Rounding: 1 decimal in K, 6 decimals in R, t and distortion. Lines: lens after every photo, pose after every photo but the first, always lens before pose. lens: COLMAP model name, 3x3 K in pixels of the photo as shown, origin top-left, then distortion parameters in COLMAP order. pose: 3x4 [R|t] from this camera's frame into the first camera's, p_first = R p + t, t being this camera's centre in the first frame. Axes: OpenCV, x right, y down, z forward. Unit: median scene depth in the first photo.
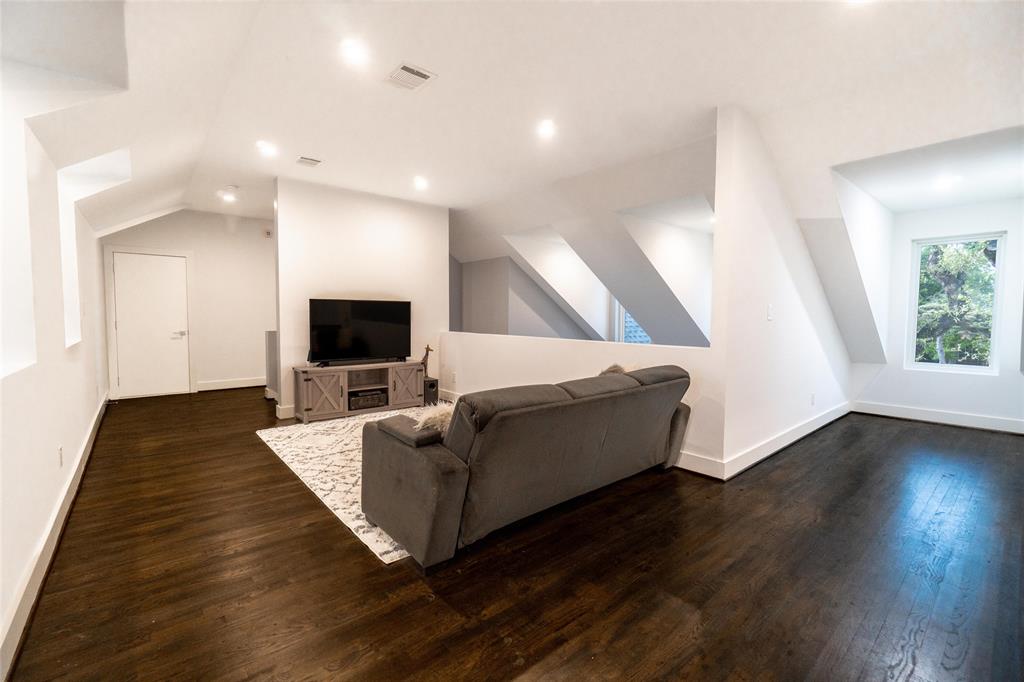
lens RADIAL K [[435.5, 0, 512.0], [0, 435.5, 341.0], [0, 0, 1]] dist [0.002929, 0.000357]
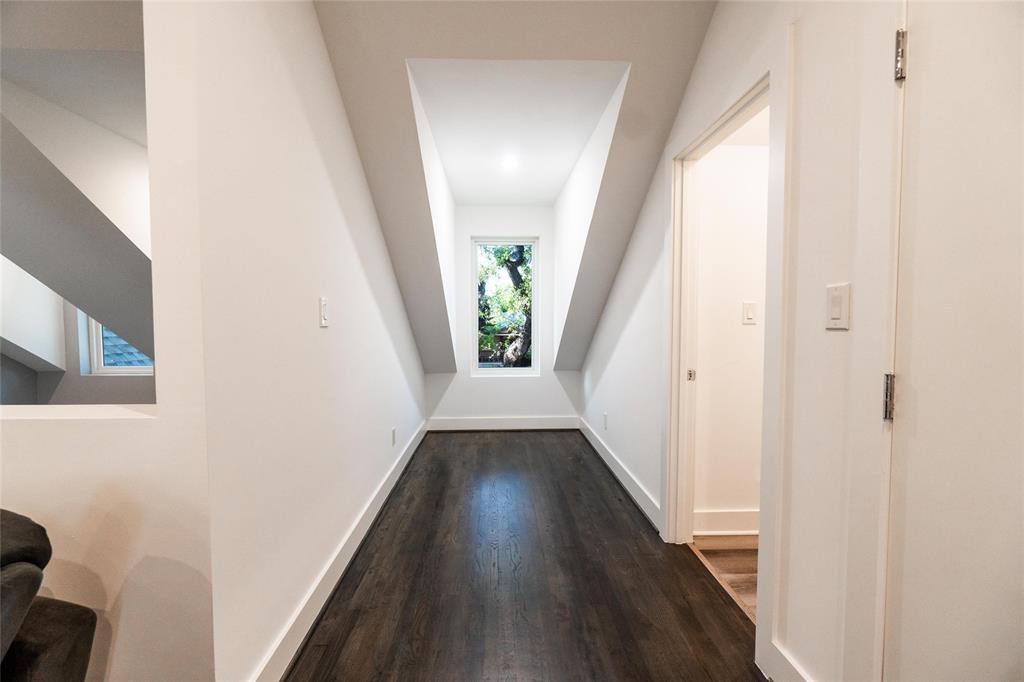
lens RADIAL K [[438.7, 0, 512.0], [0, 438.7, 341.0], [0, 0, 1]] dist [-0.000338, 0.000181]
pose [[0.615151, -0.041145, 0.787335, 0.303593], [0.046521, 0.998792, 0.015849, -0.028079], [-0.787036, 0.026878, 0.616322, 0.484568]]
